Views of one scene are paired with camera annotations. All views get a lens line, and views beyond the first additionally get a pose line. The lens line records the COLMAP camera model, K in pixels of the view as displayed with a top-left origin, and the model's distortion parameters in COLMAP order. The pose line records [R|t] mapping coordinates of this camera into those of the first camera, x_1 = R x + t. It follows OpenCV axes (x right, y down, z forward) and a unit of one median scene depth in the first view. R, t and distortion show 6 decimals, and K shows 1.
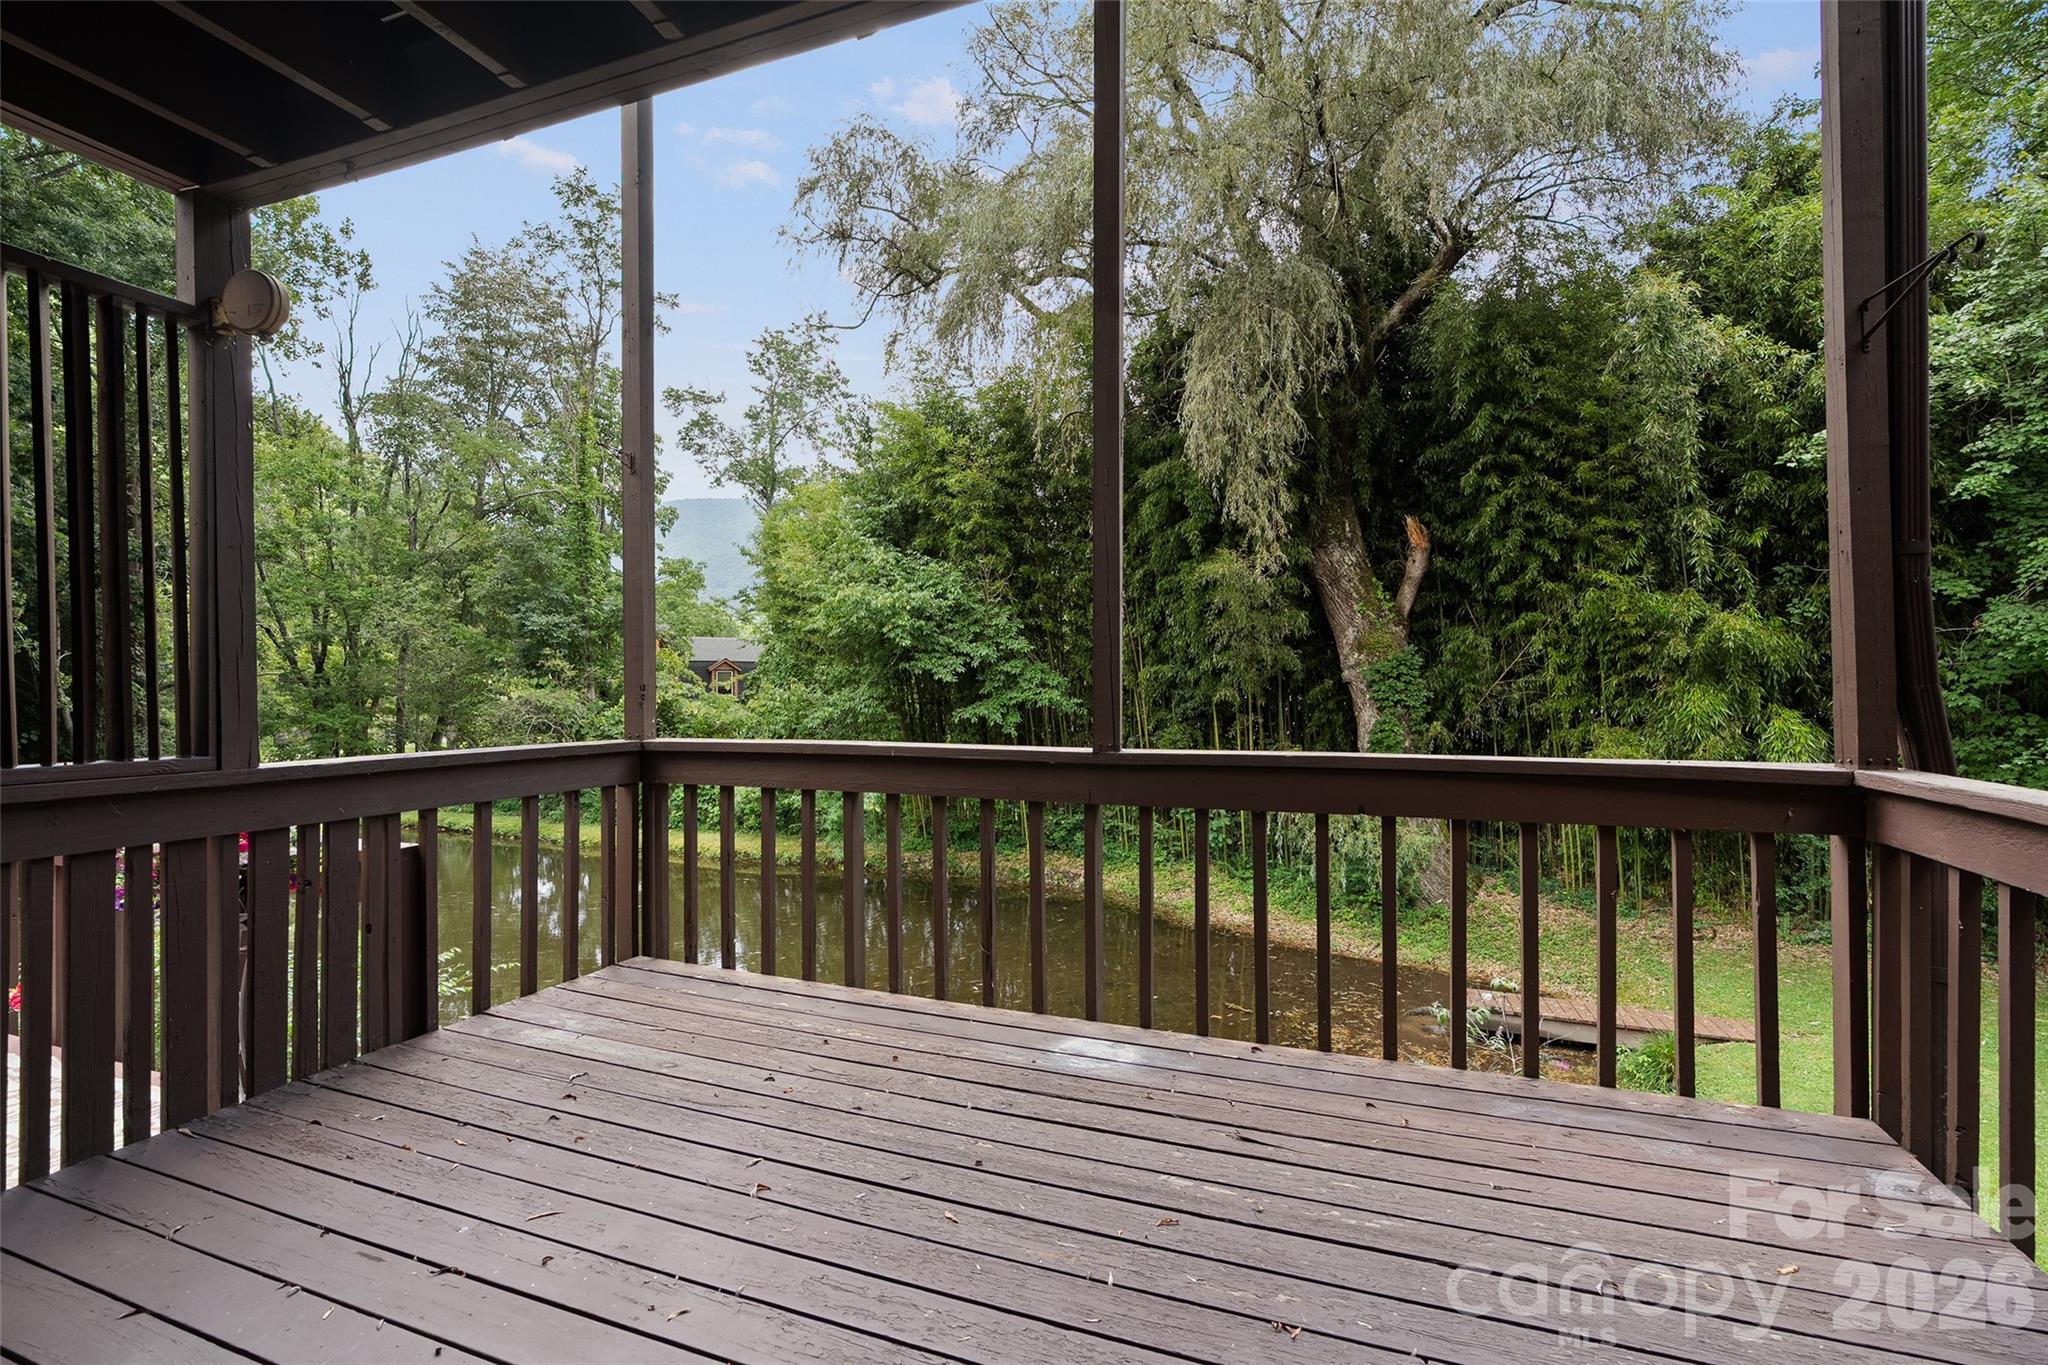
lens RADIAL K [[926.6, 0, 1017.3], [0, 926.6, 667.5], [0, 0, 1]] dist [-0.009451, 0.005235]
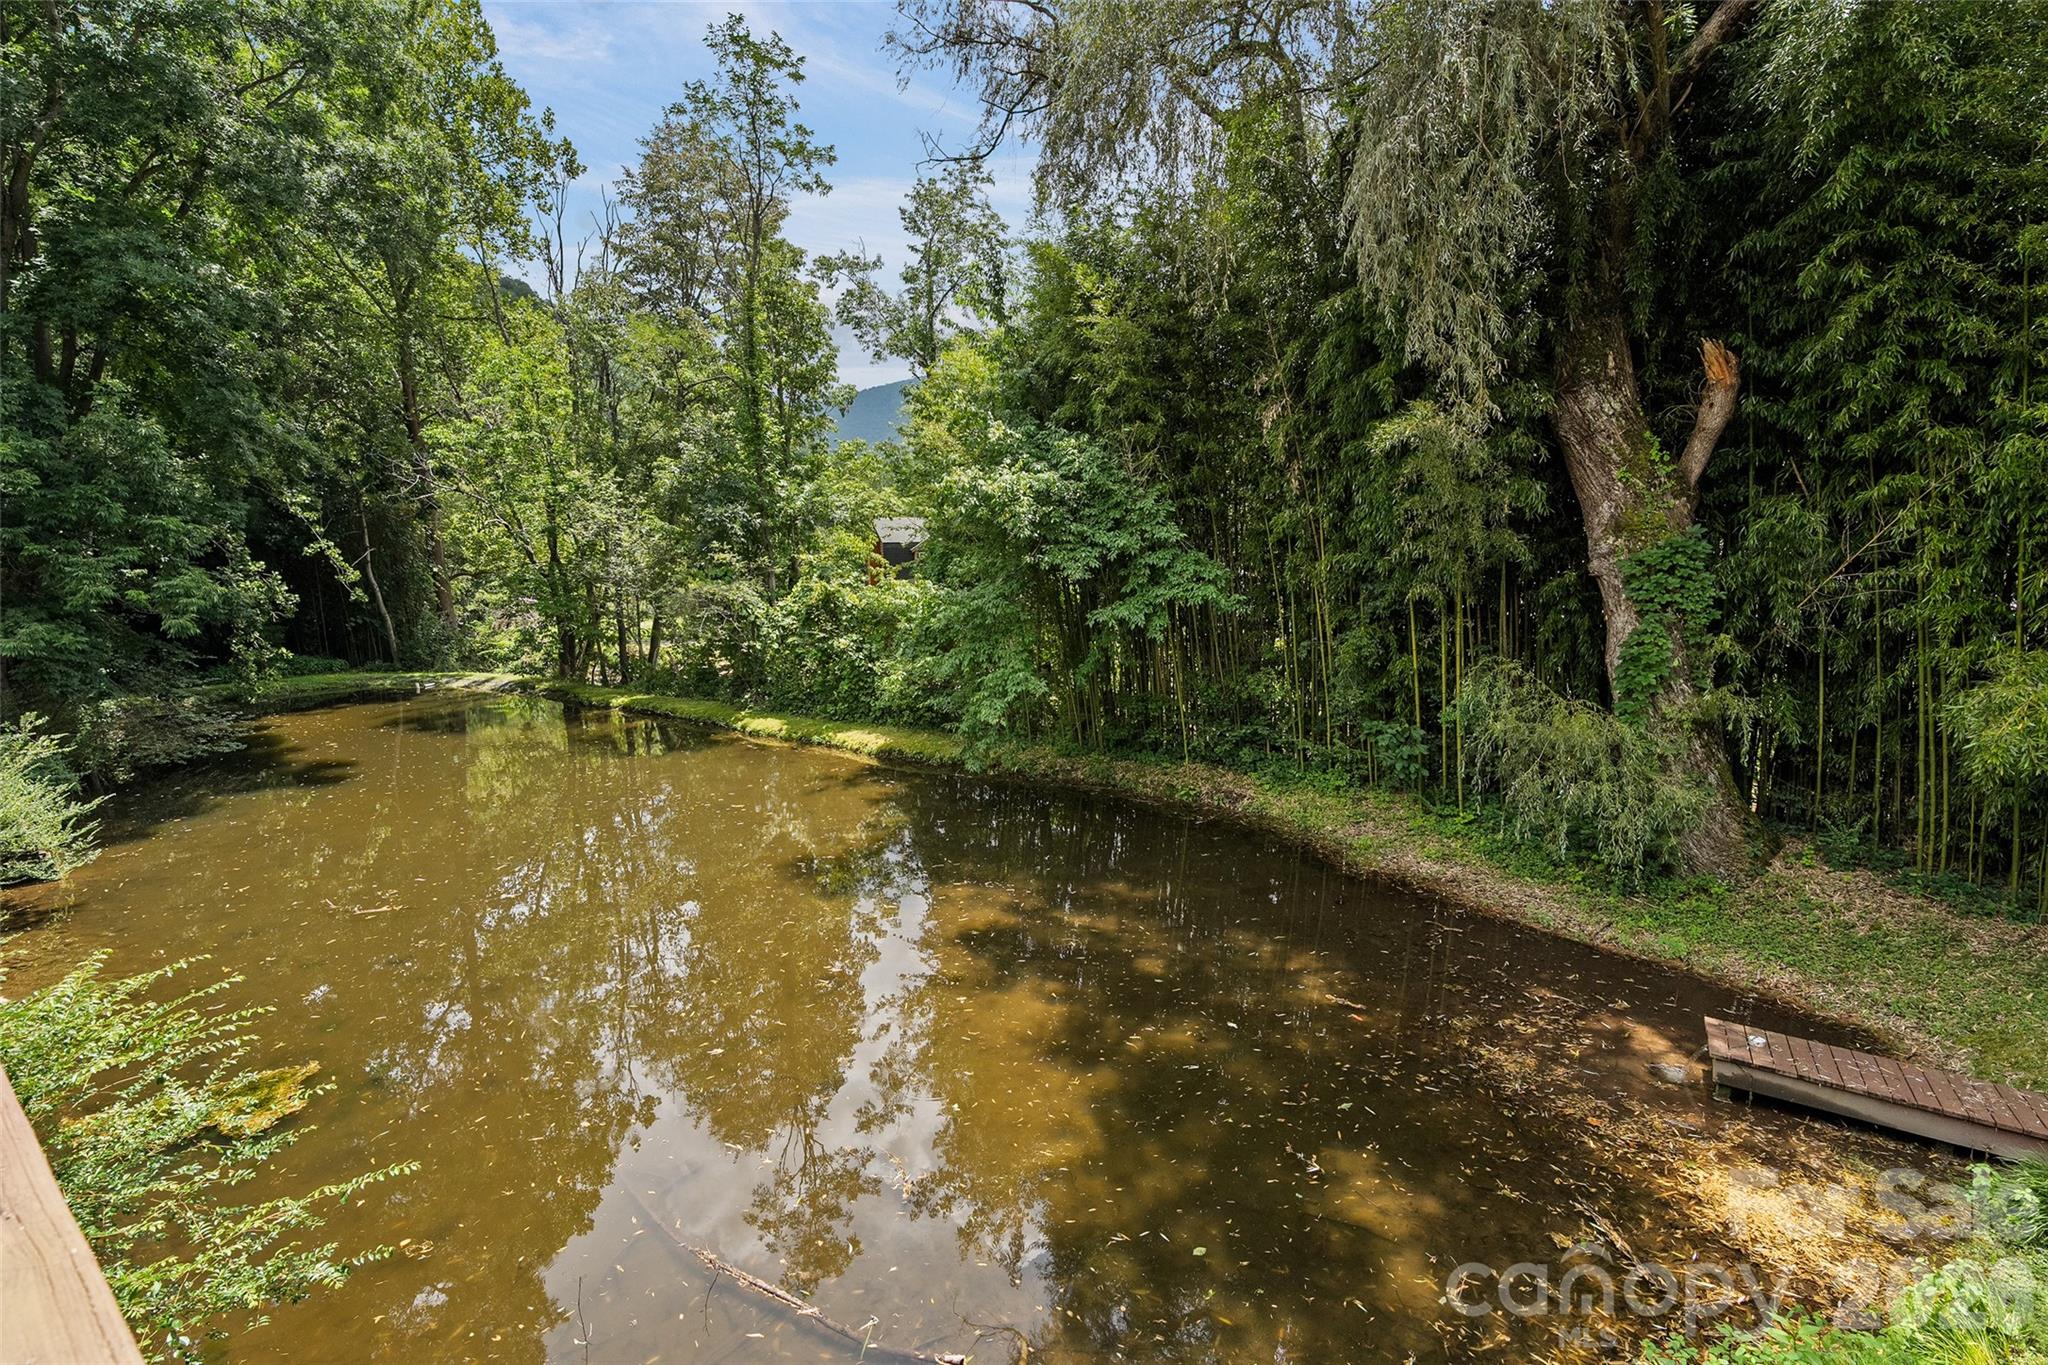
lens RADIAL K [[926.6, 0, 1021.2], [0, 926.6, 675.4], [0, 0, 1]] dist [-0.009451, 0.005235]
pose [[0.969130, 0.017882, -0.245901, 0.091639], [0.017802, 0.989688, 0.142128, -0.019318], [0.245907, -0.142118, 0.958818, 0.158639]]
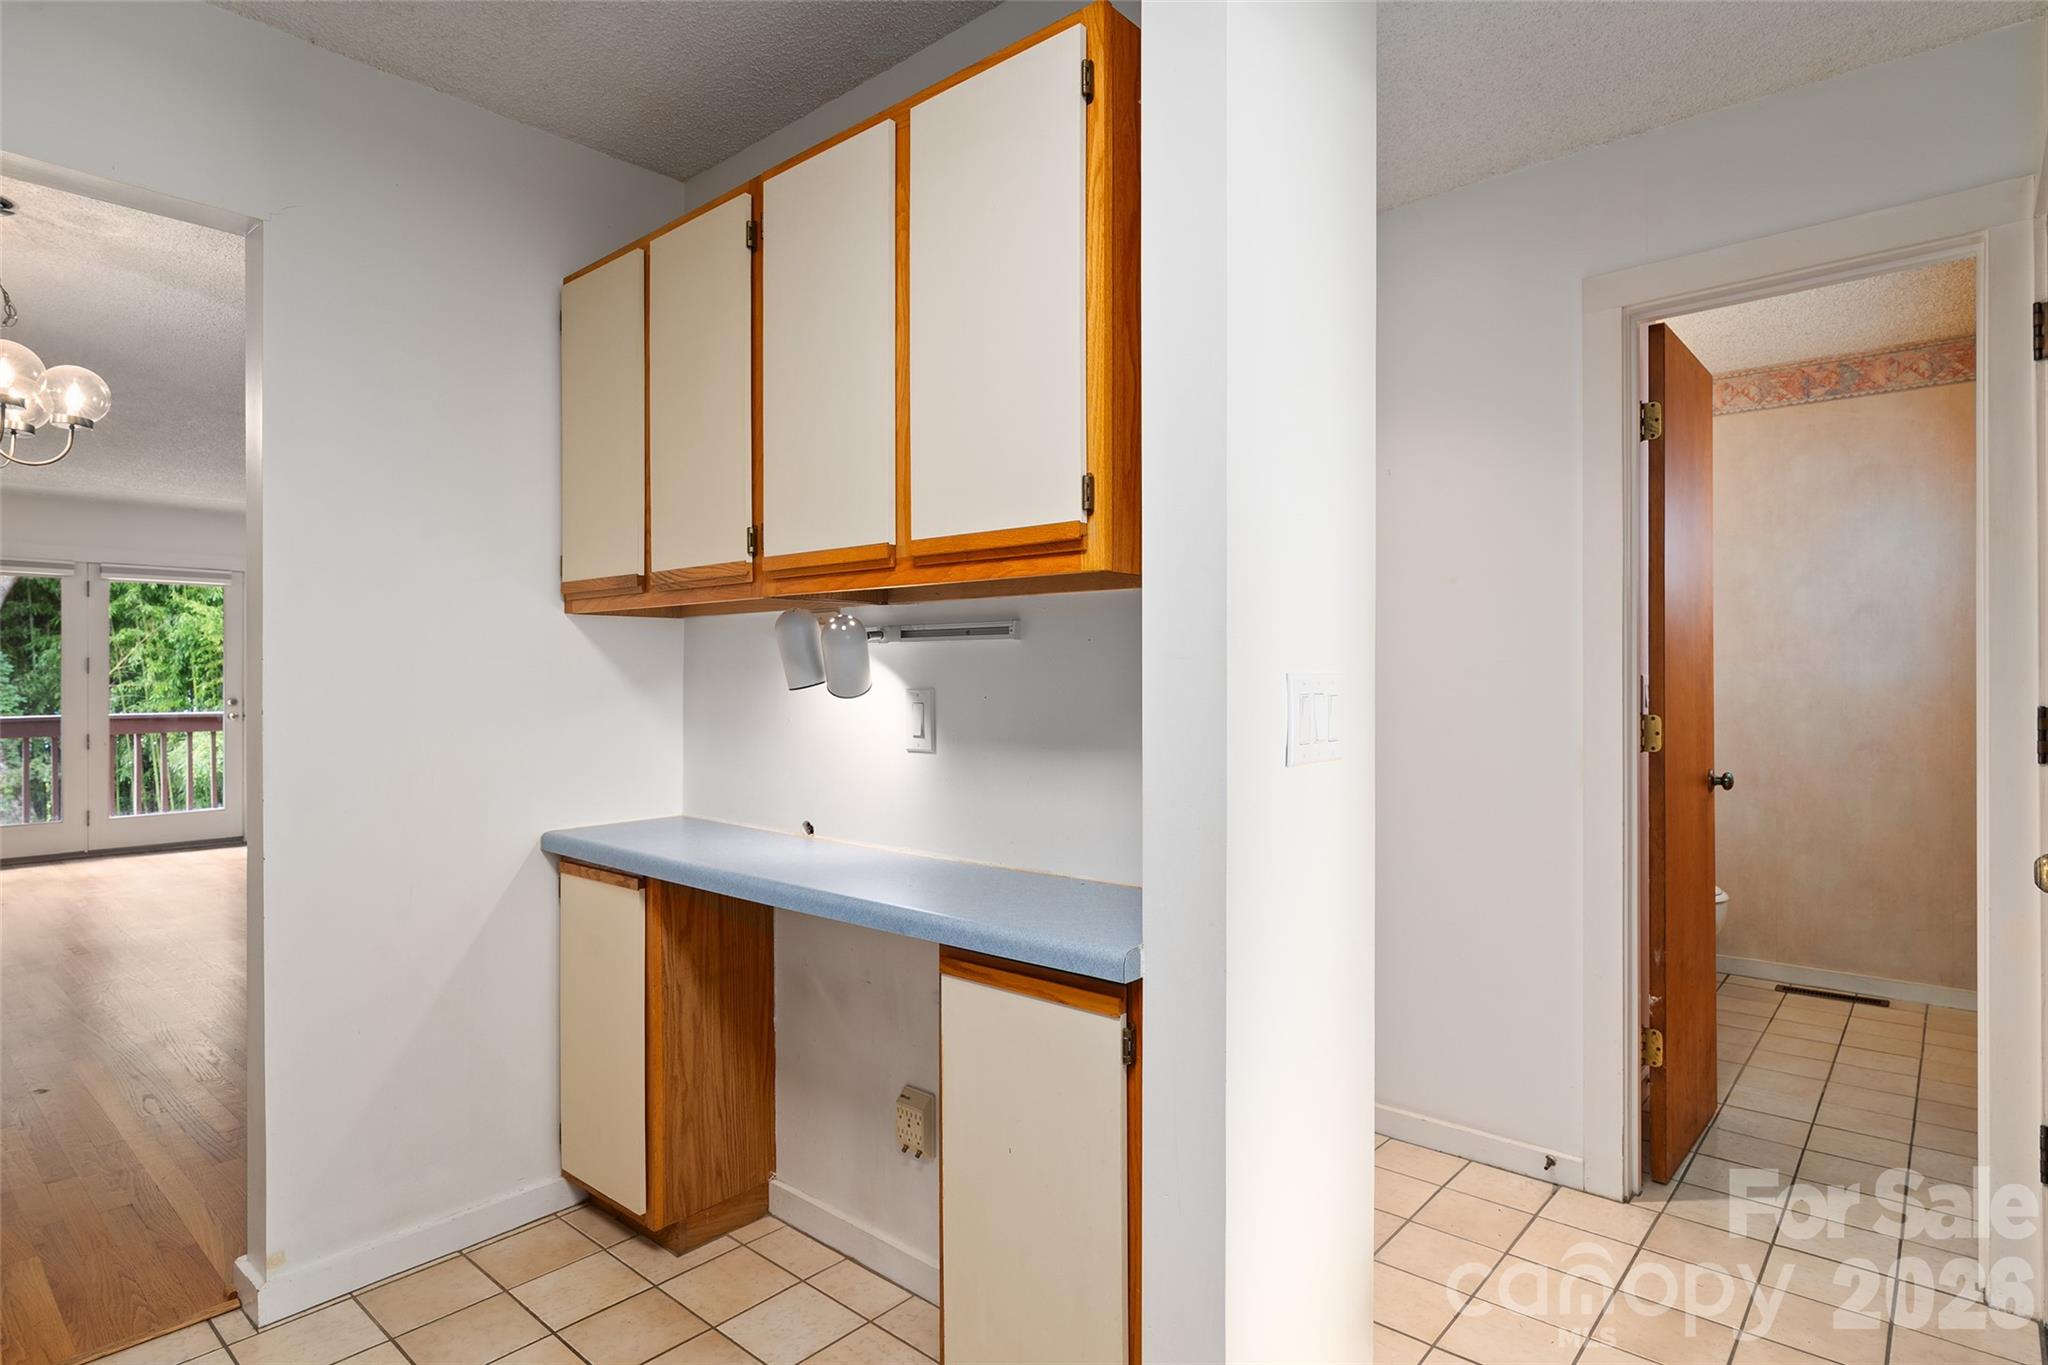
lens RADIAL K [[1078.7, 0, 1020.8], [0, 1078.7, 688.1], [0, 0, 1]] dist [0.001919, 0.000200]
pose [[0.352925, -0.005783, 0.935634, -0.301208], [-0.006600, 0.999941, 0.008670, -0.002220], [-0.935628, -0.009235, 0.352866, -0.497882]]
